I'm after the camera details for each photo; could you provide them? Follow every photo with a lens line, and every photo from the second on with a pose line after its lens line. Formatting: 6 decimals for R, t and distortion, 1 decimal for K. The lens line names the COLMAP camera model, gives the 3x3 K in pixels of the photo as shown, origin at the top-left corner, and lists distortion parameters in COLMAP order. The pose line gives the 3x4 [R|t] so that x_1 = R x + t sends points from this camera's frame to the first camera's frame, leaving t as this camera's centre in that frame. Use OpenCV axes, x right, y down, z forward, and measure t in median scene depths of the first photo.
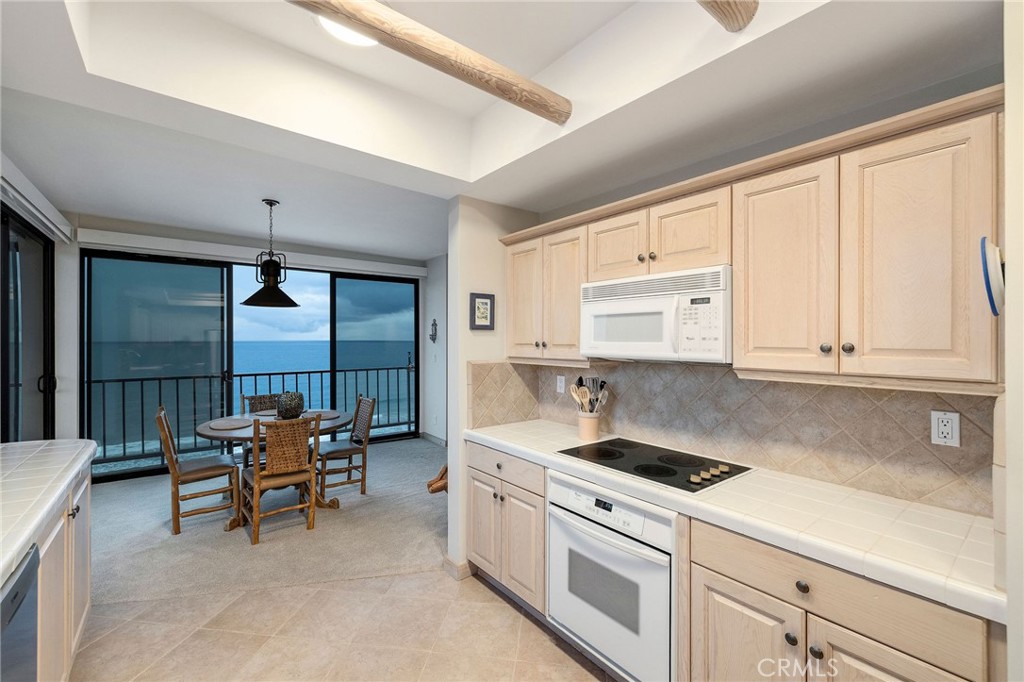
lens RADIAL K [[435.3, 0, 511.5], [0, 435.3, 338.5], [0, 0, 1]] dist [0.000461, -0.000213]
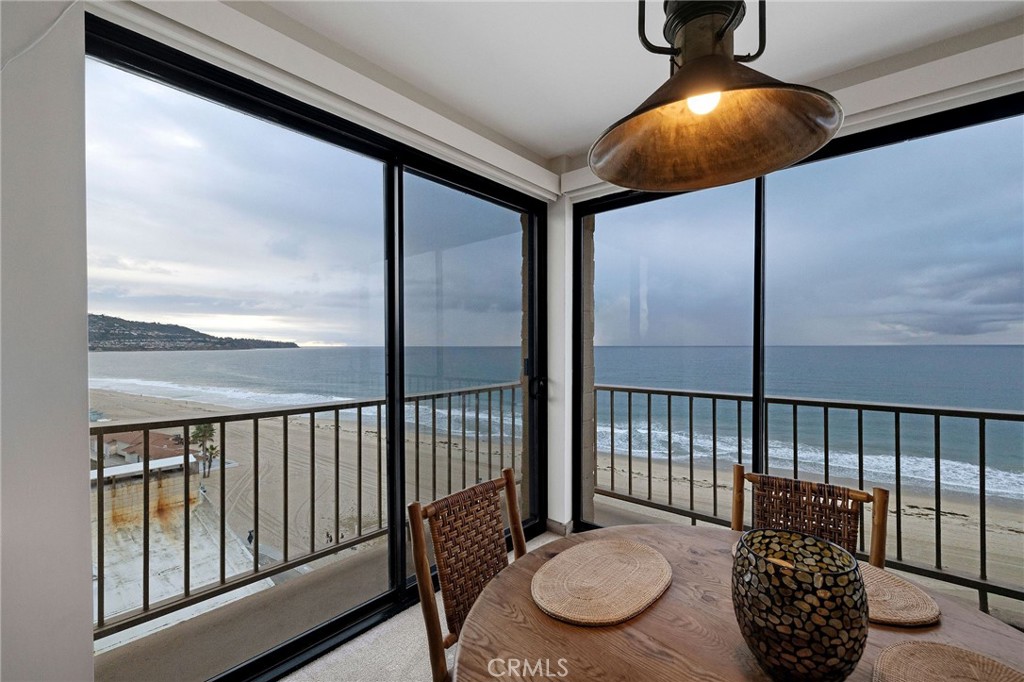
lens RADIAL K [[435.3, 0, 508.7], [0, 435.3, 347.1], [0, 0, 1]] dist [0.000461, -0.000213]
pose [[0.198461, 0.005952, -0.980091, -0.337327], [0.003352, 0.999972, 0.006751, 0.028830], [0.980103, -0.004625, 0.198435, 0.846341]]
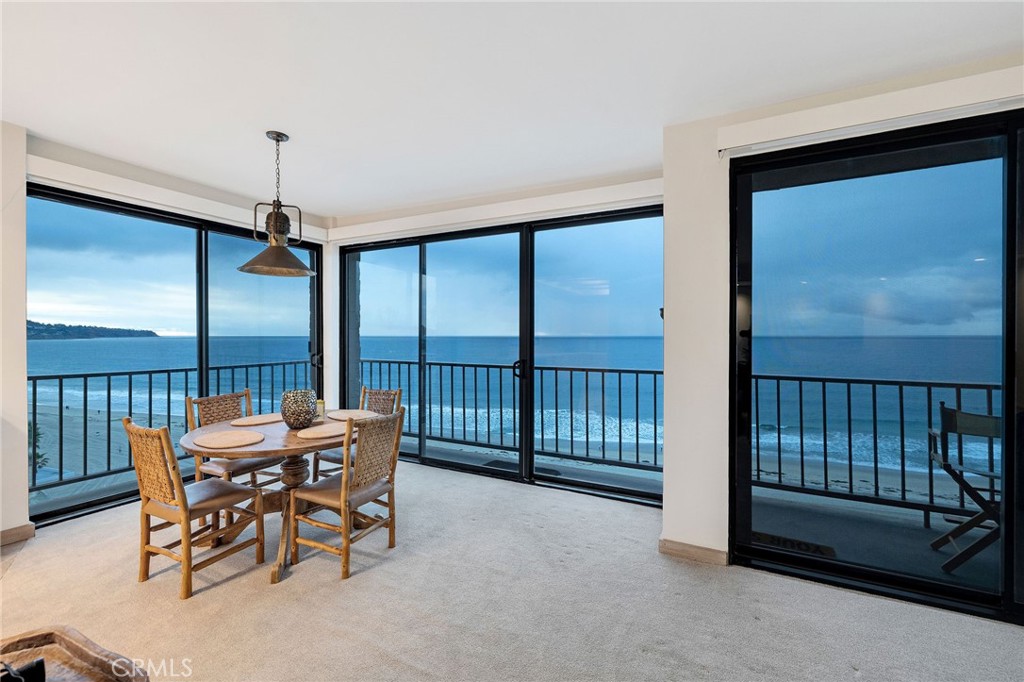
lens RADIAL K [[432.5, 0, 512.3], [0, 432.5, 337.1], [0, 0, 1]] dist [-0.003519, 0.001438]
pose [[0.423167, 0.007382, -0.906022, 0.305744], [-0.000640, 0.999969, 0.007849, 0.030744], [0.906051, -0.002741, 0.423159, 1.048584]]
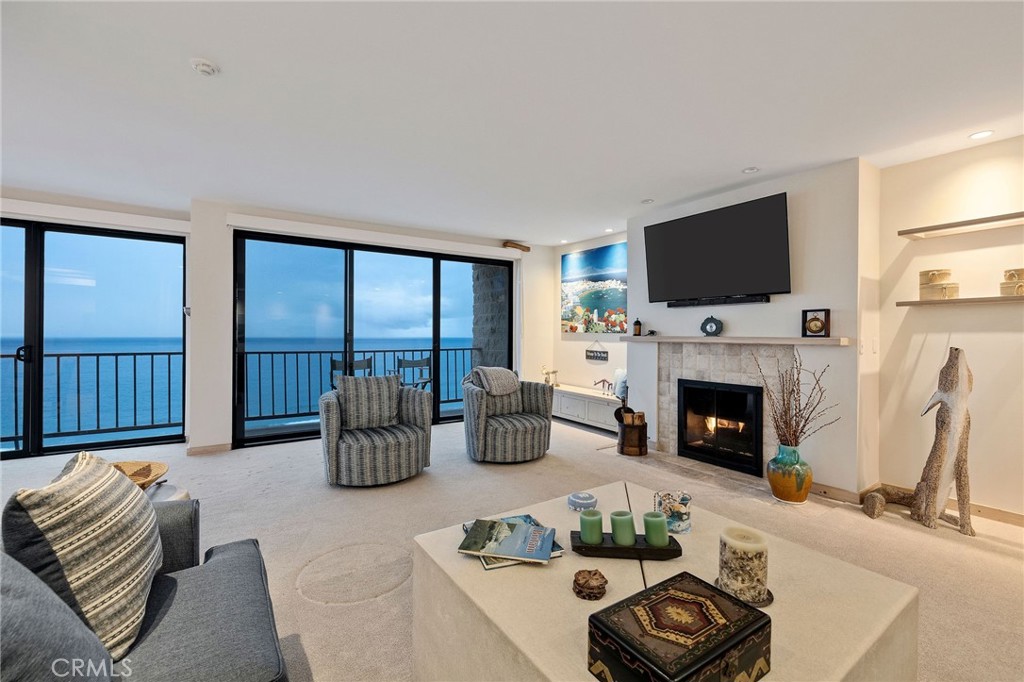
lens RADIAL K [[435.3, 0, 507.7], [0, 435.3, 335.8], [0, 0, 1]] dist [0.000461, -0.000213]
pose [[0.997574, 0.006258, -0.069333, 0.708526], [-0.006283, 0.999980, -0.000145, 0.058738], [0.069331, 0.000581, 0.997594, 0.452610]]
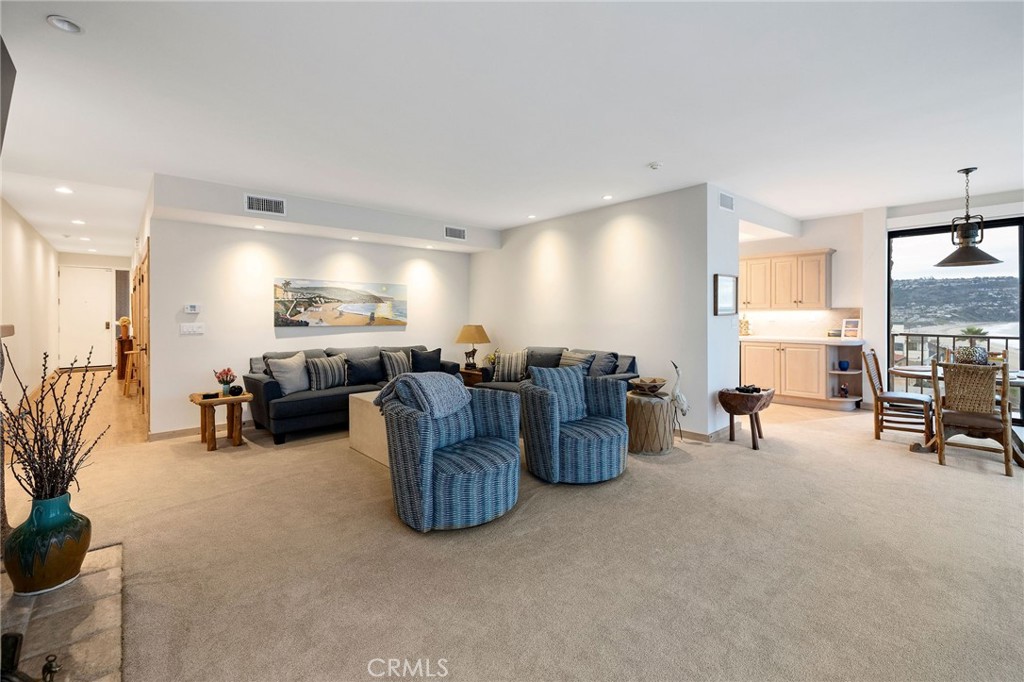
lens RADIAL K [[435.3, 0, 505.1], [0, 435.3, 320.1], [0, 0, 1]] dist [0.000461, -0.000213]
pose [[-0.997466, 0.003794, -0.071039, 0.681877], [0.003235, 0.999963, 0.007988, 0.050679], [0.071067, 0.007738, -0.997442, 1.998469]]
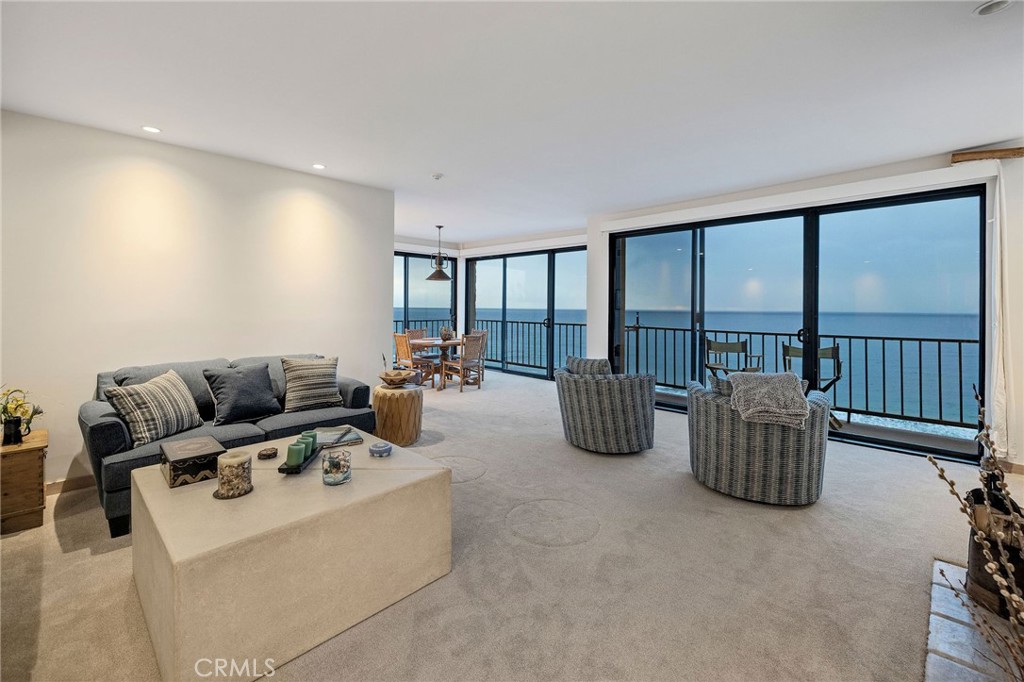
lens RADIAL K [[435.3, 0, 523.2], [0, 435.3, 311.9], [0, 0, 1]] dist [0.000461, -0.000213]
pose [[0.157257, 0.013712, -0.987463, 1.409072], [-0.009131, 0.999881, 0.012430, 0.037162], [0.987516, 0.007062, 0.157363, 1.064566]]
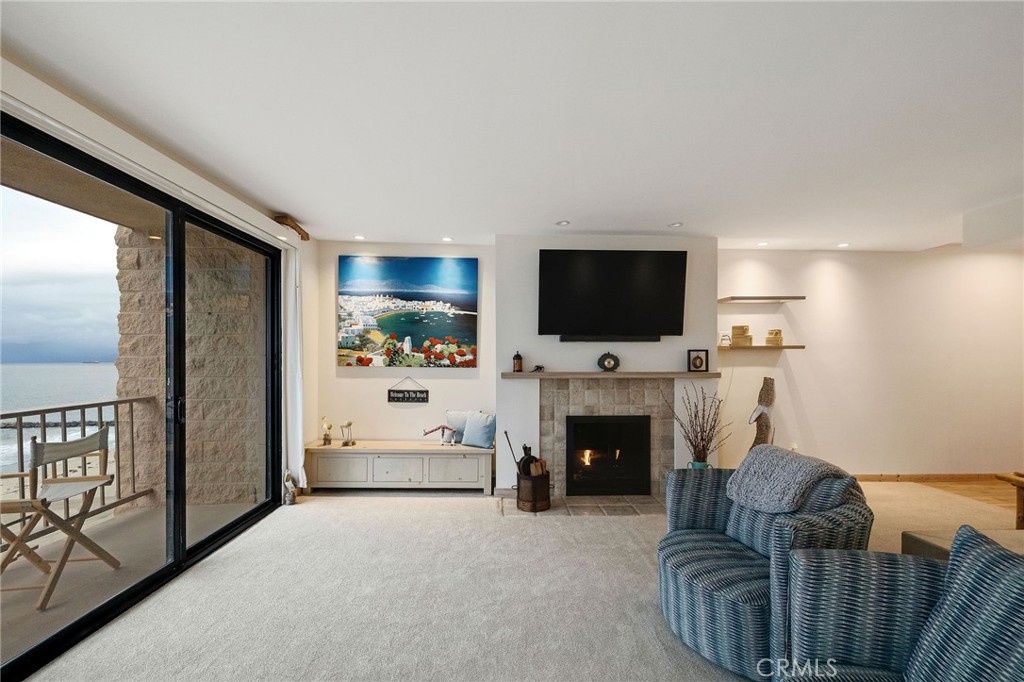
lens RADIAL K [[432.5, 0, 509.4], [0, 432.5, 361.8], [0, 0, 1]] dist [-0.003519, 0.001438]
pose [[0.584011, -0.002627, 0.811742, 0.072964], [0.001320, 0.999997, 0.002286, 0.027896], [-0.811745, -0.000263, 0.584012, 1.147072]]
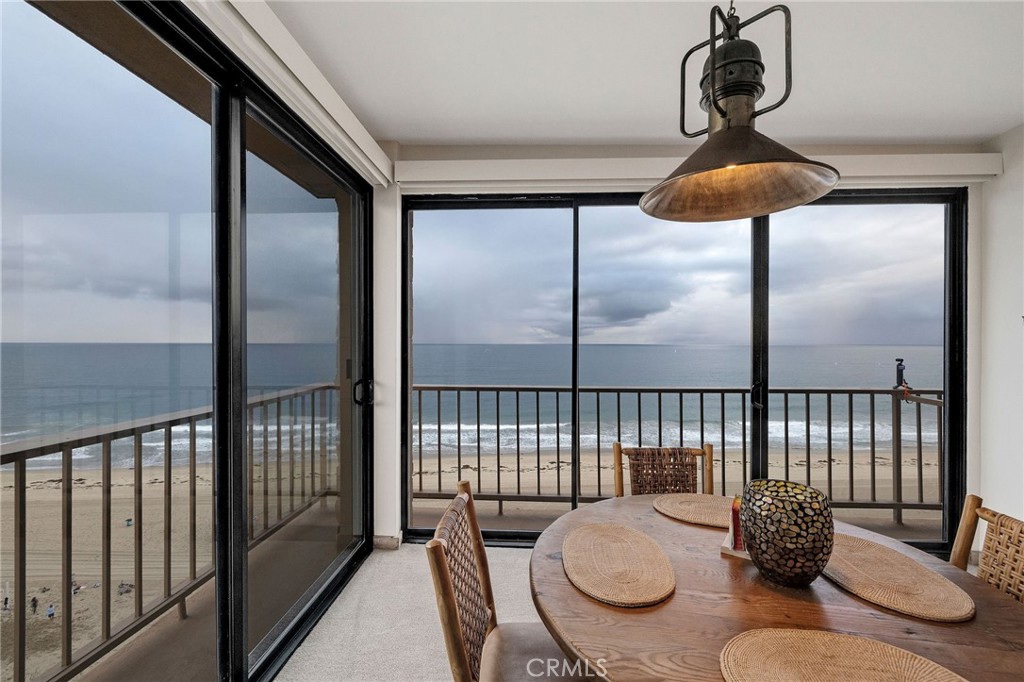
lens RADIAL K [[435.3, 0, 511.7], [0, 435.3, 344.5], [0, 0, 1]] dist [0.000461, -0.000213]
pose [[0.763025, 0.006009, -0.646341, -0.468423], [-0.003315, 0.999980, 0.005383, 0.025827], [0.646361, -0.001965, 0.763029, 0.664720]]
